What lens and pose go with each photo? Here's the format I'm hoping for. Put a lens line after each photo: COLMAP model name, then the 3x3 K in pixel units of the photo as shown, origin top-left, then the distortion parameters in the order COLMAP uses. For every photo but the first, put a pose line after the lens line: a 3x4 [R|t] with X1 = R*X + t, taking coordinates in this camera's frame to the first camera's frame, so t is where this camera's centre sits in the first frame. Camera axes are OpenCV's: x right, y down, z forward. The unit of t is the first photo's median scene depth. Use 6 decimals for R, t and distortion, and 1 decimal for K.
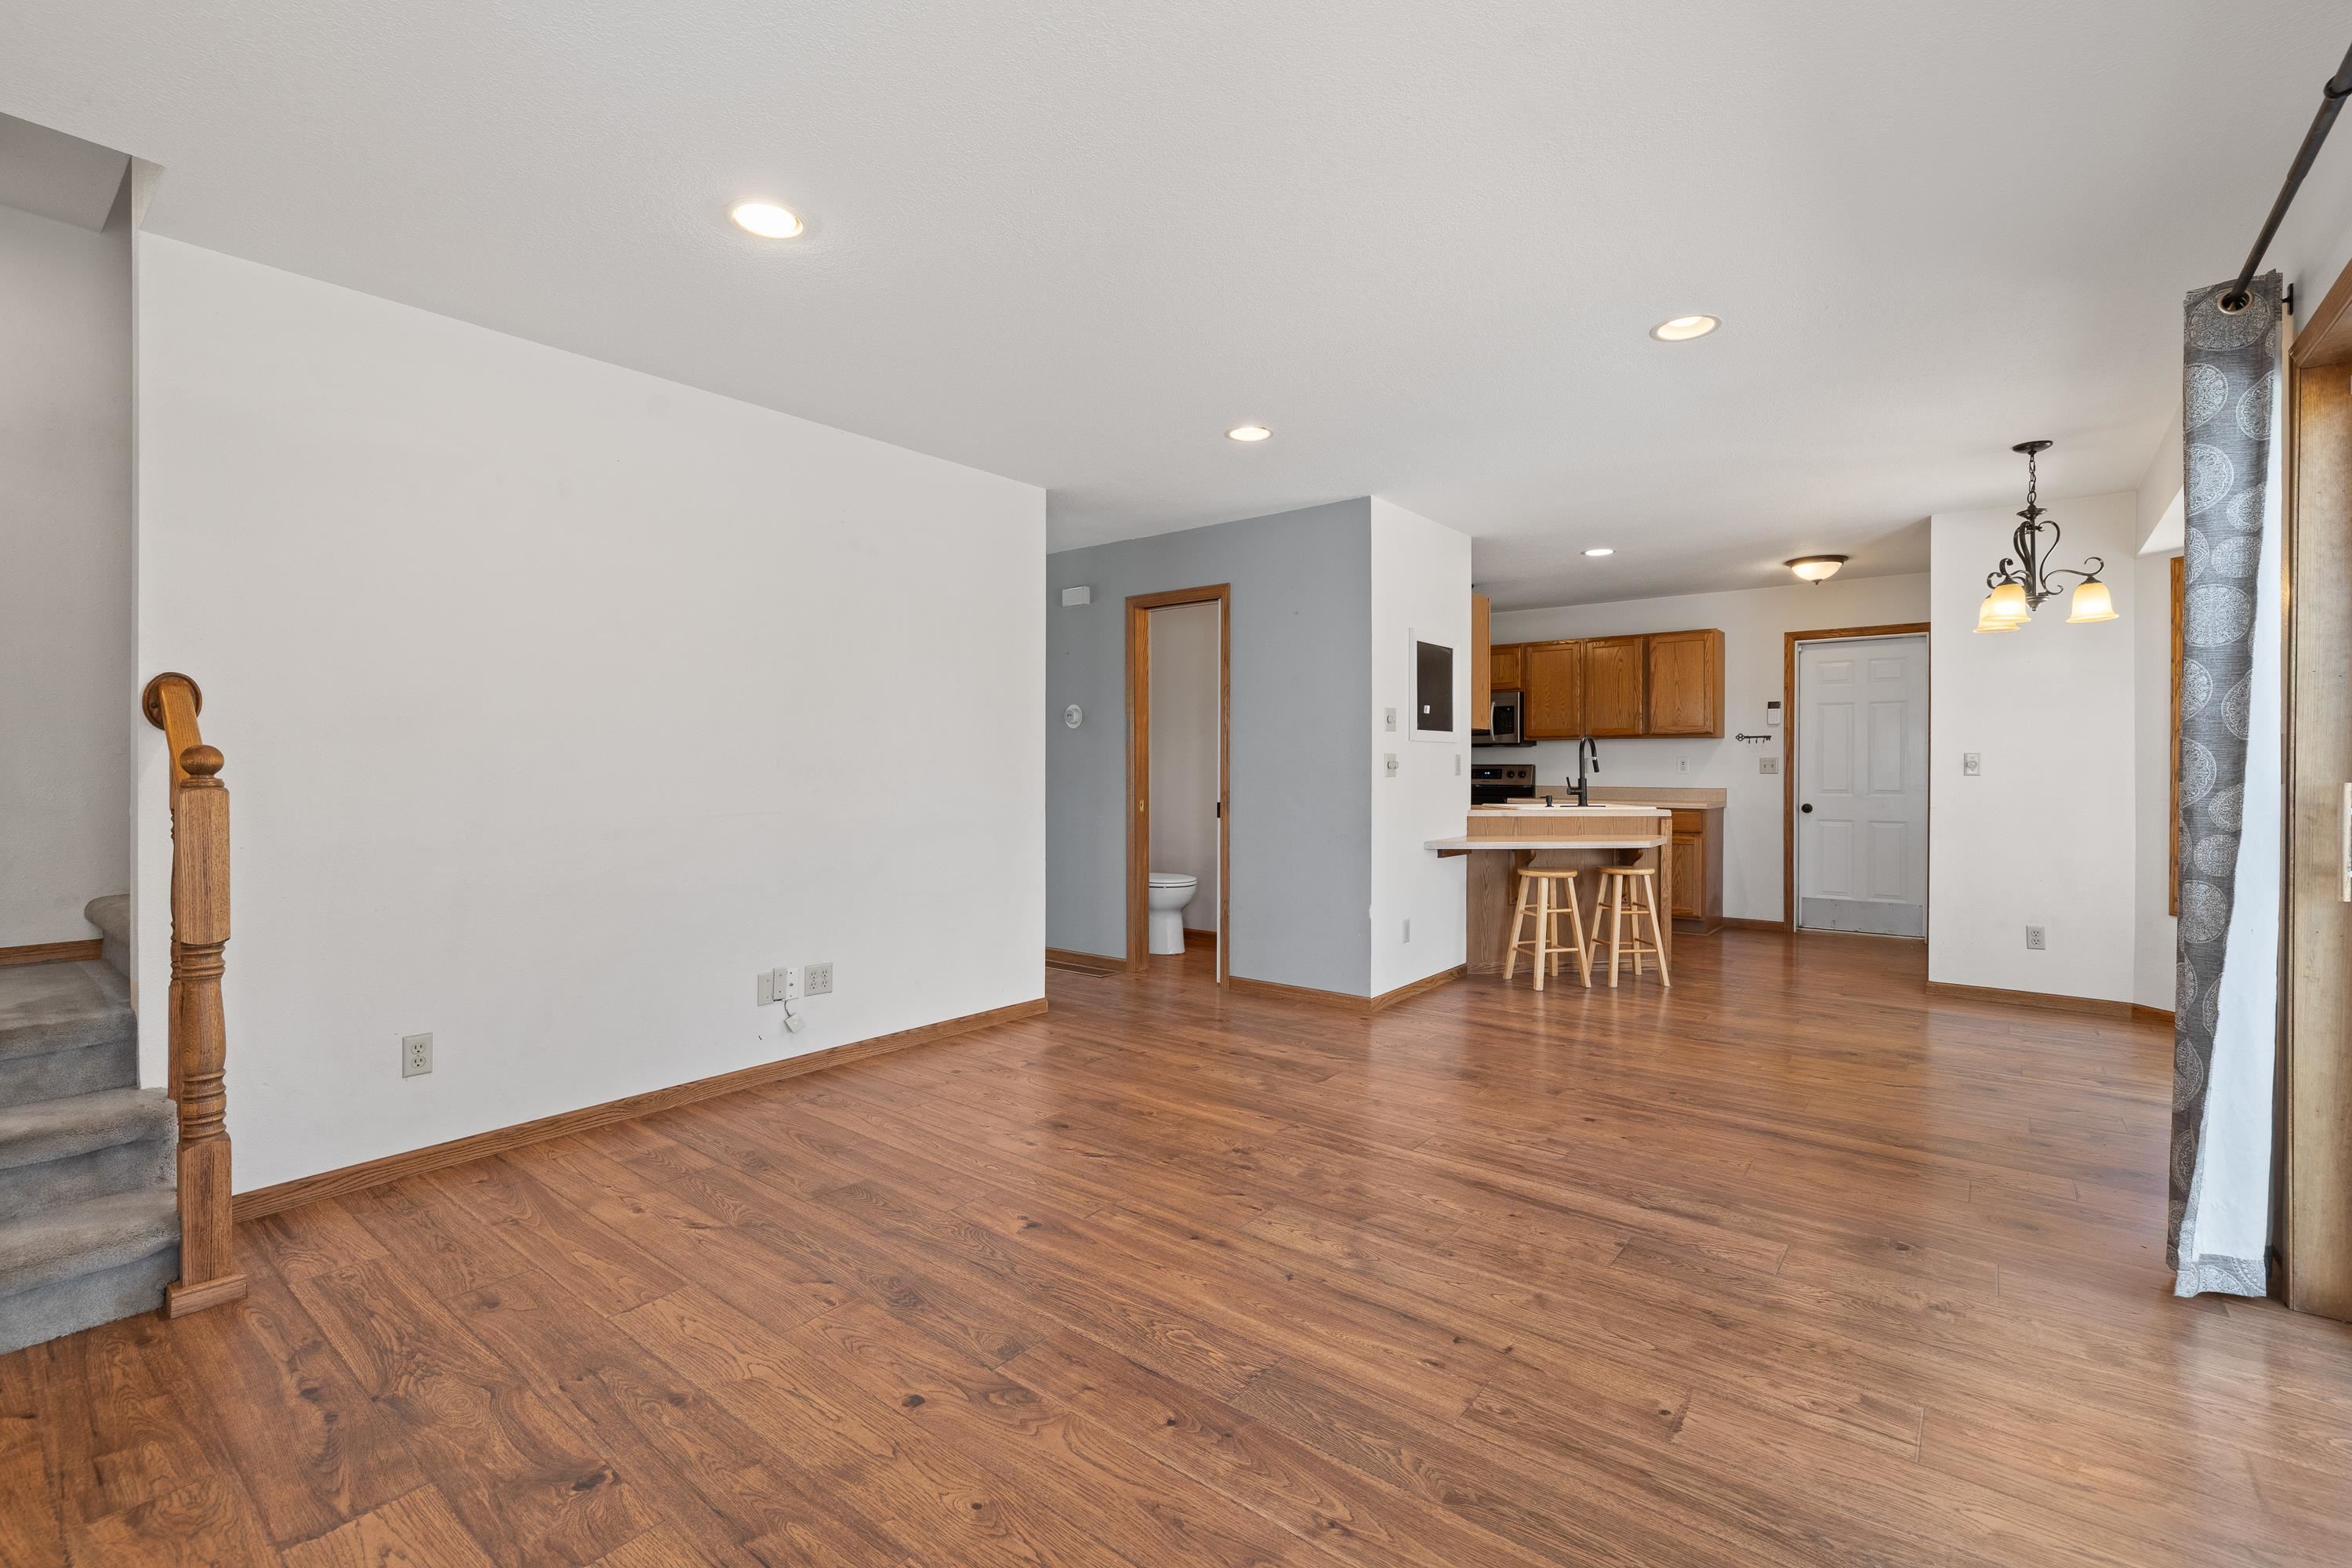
lens RADIAL K [[1018.4, 0, 1182.0], [0, 1018.4, 798.1], [0, 0, 1]] dist [-0.007868, 0.001375]
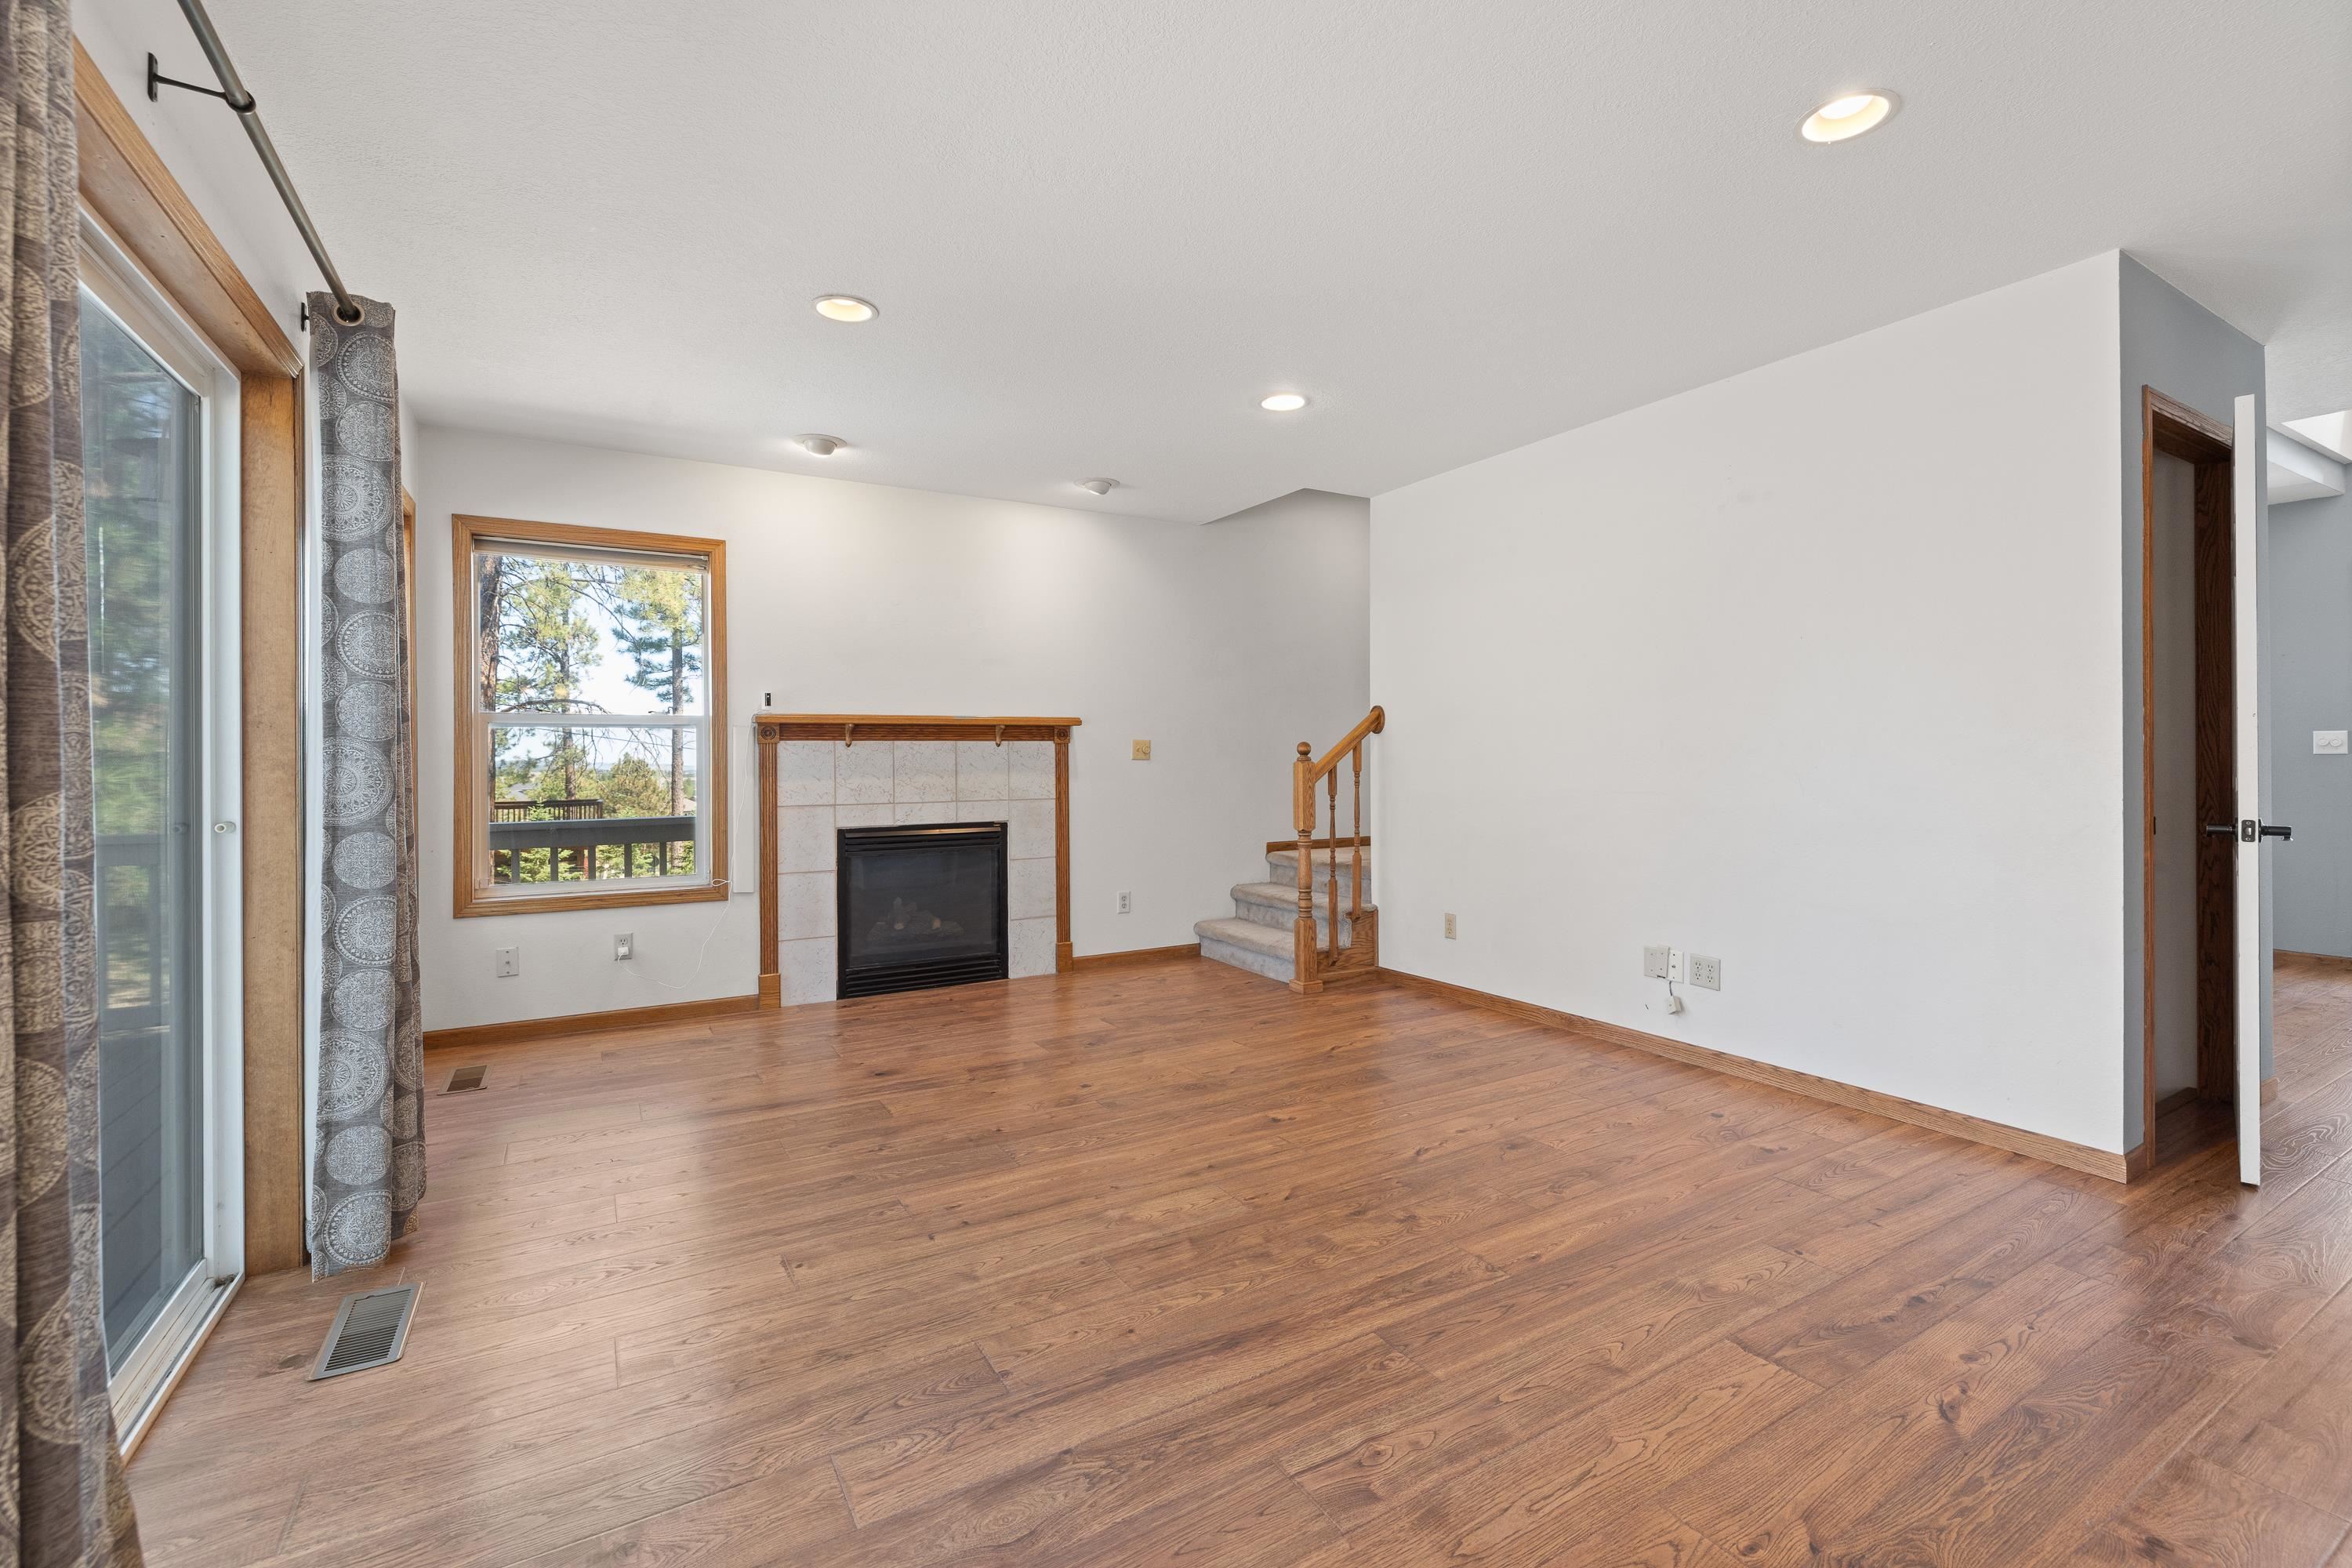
lens RADIAL K [[1018.4, 0, 1202.2], [0, 1018.4, 779.3], [0, 0, 1]] dist [-0.007868, 0.001375]
pose [[-0.336992, 0.027019, -0.941120, 0.923673], [-0.021673, 0.999101, 0.036444, -0.033900], [0.941258, 0.032679, -0.336103, 1.172582]]
